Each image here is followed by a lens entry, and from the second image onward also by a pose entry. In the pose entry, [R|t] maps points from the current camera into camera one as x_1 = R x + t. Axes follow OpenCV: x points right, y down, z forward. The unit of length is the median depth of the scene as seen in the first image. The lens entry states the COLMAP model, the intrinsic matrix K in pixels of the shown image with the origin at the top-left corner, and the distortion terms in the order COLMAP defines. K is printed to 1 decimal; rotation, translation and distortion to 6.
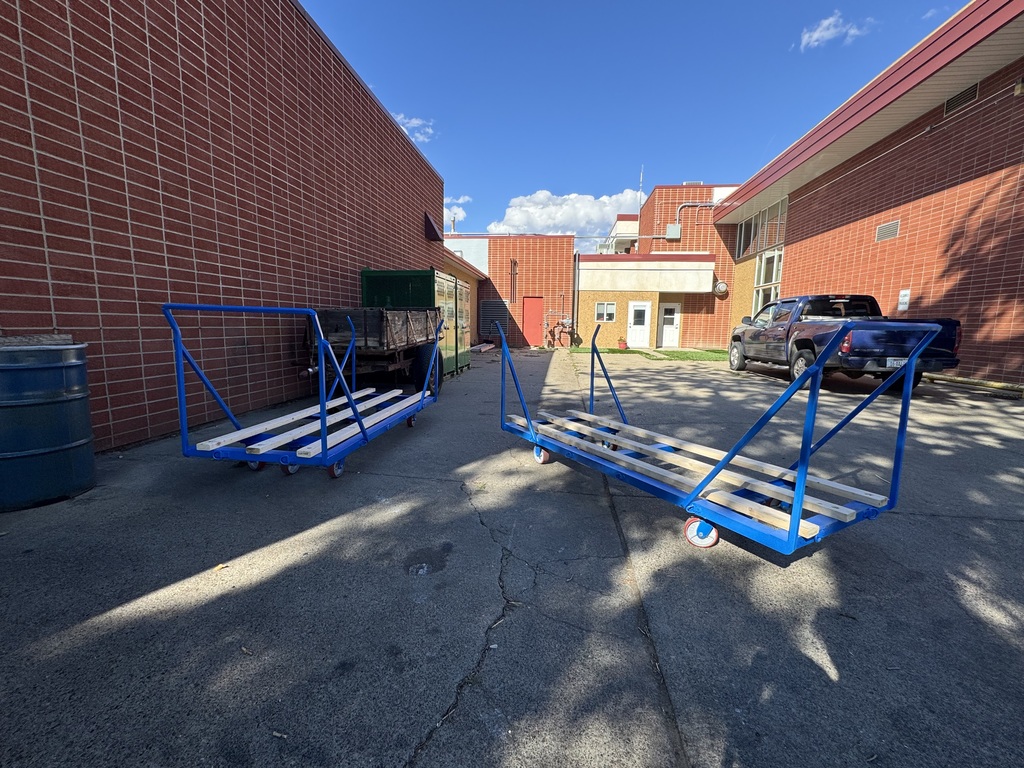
lens RADIAL K [[441.1, 0, 512.0], [0, 441.1, 384.0], [0, 0, 1]] dist [-0.000310, -0.000697]
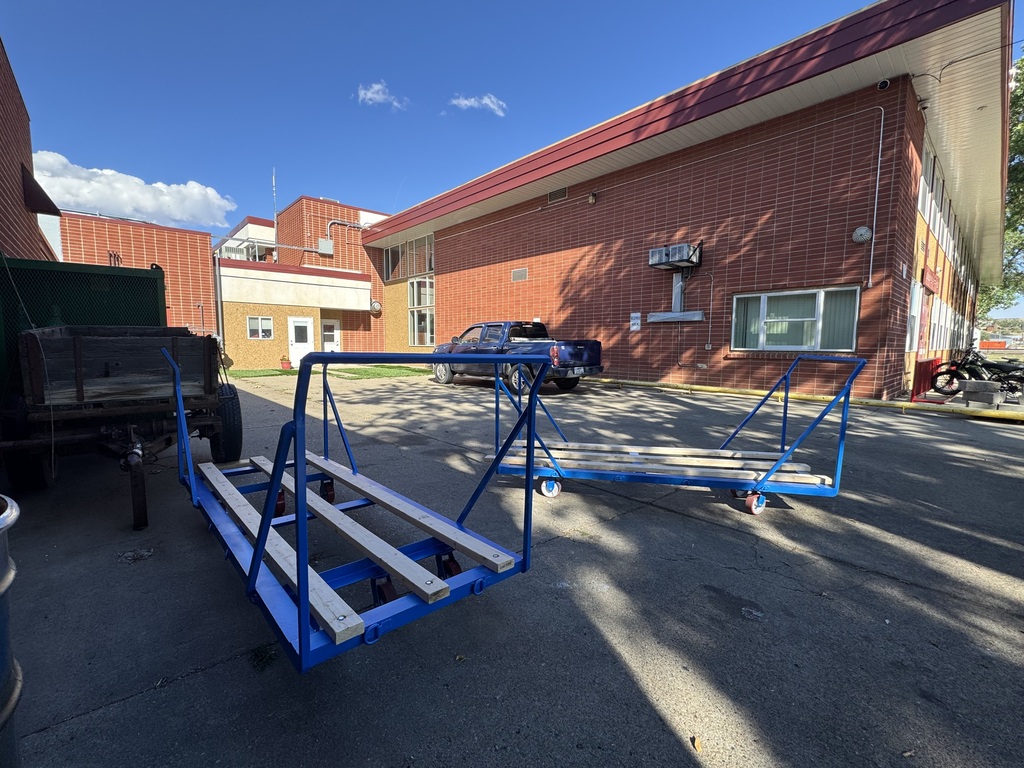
lens RADIAL K [[441.1, 0, 512.0], [0, 441.1, 384.0], [0, 0, 1]] dist [-0.000310, -0.000697]
pose [[0.660439, -0.080066, 0.746599, -0.123574], [0.103364, 0.994527, 0.015218, -0.016675], [-0.743732, 0.067121, 0.665100, 0.067969]]
